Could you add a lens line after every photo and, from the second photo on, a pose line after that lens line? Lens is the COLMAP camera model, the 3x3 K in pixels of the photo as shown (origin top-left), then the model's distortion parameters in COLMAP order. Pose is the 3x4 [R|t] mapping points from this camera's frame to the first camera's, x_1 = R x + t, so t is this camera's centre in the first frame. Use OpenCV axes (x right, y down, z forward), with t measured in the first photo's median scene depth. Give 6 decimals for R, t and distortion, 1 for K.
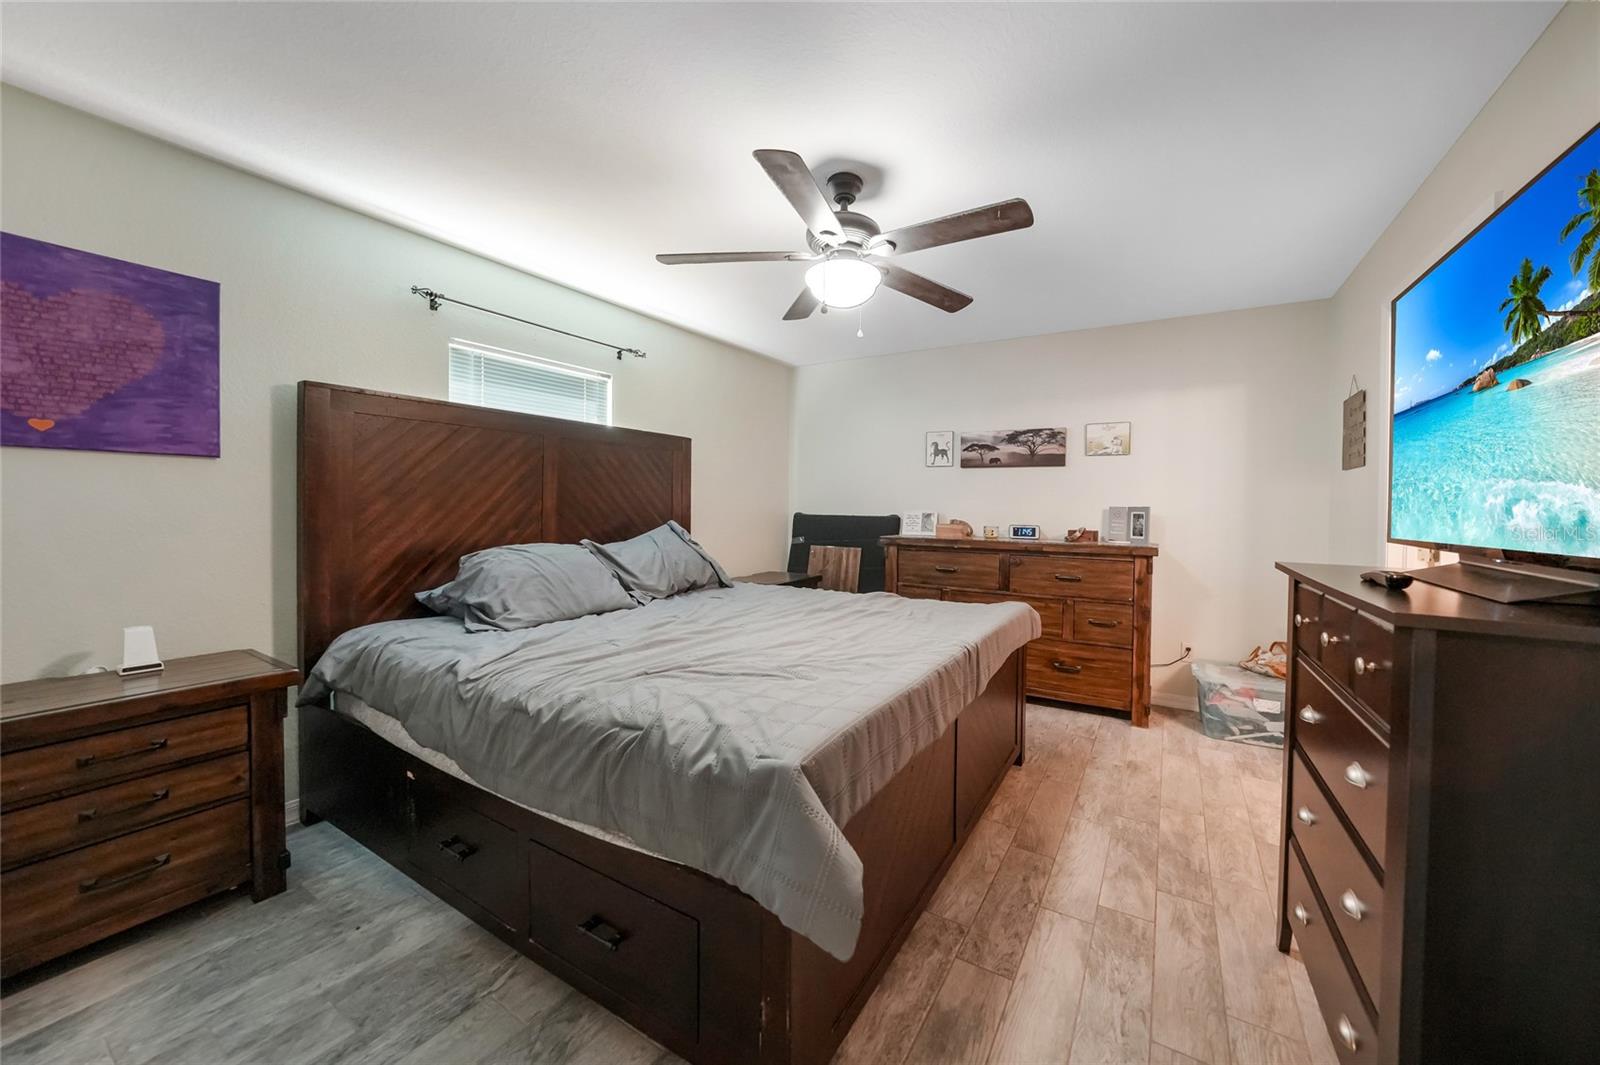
lens RADIAL K [[561.0, 0, 820.7], [0, 561.0, 518.2], [0, 0, 1]] dist [-0.010008, 0.000208]
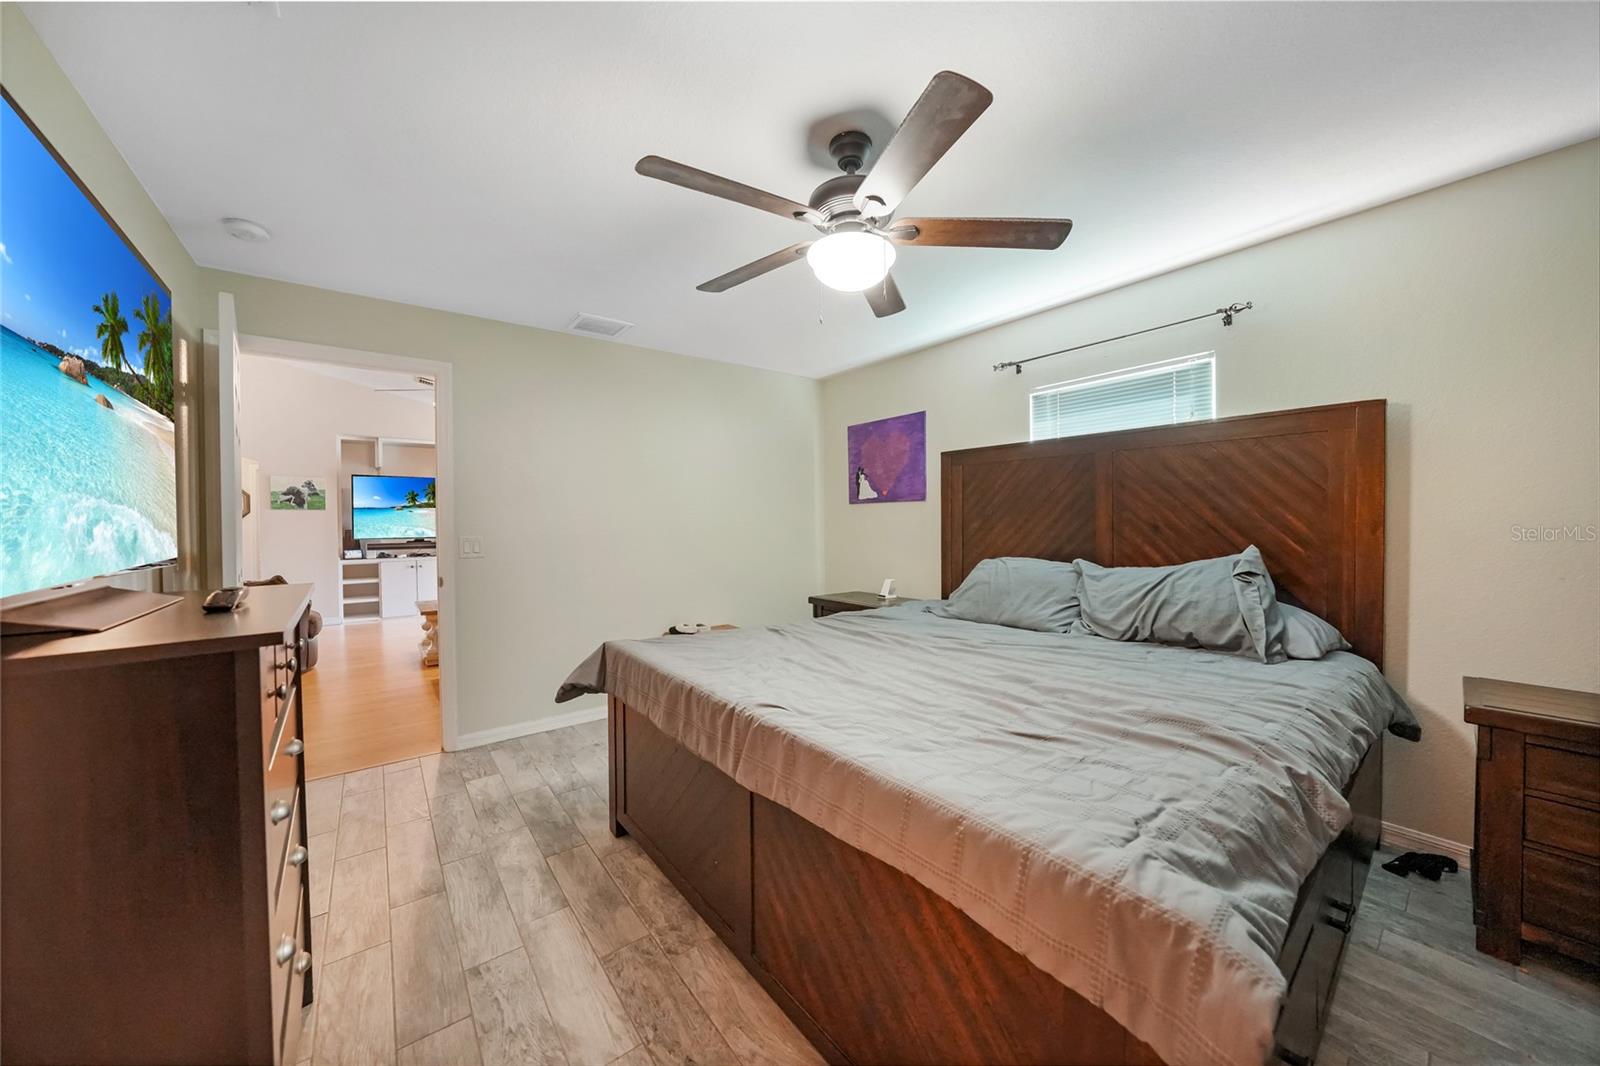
lens RADIAL K [[561.0, 0, 813.0], [0, 561.0, 525.3], [0, 0, 1]] dist [-0.010008, 0.000208]
pose [[-0.332259, 0.001429, -0.943187, 1.137183], [-0.015975, 0.999847, 0.007142, -0.033836], [0.943053, 0.017441, -0.332185, 1.602547]]
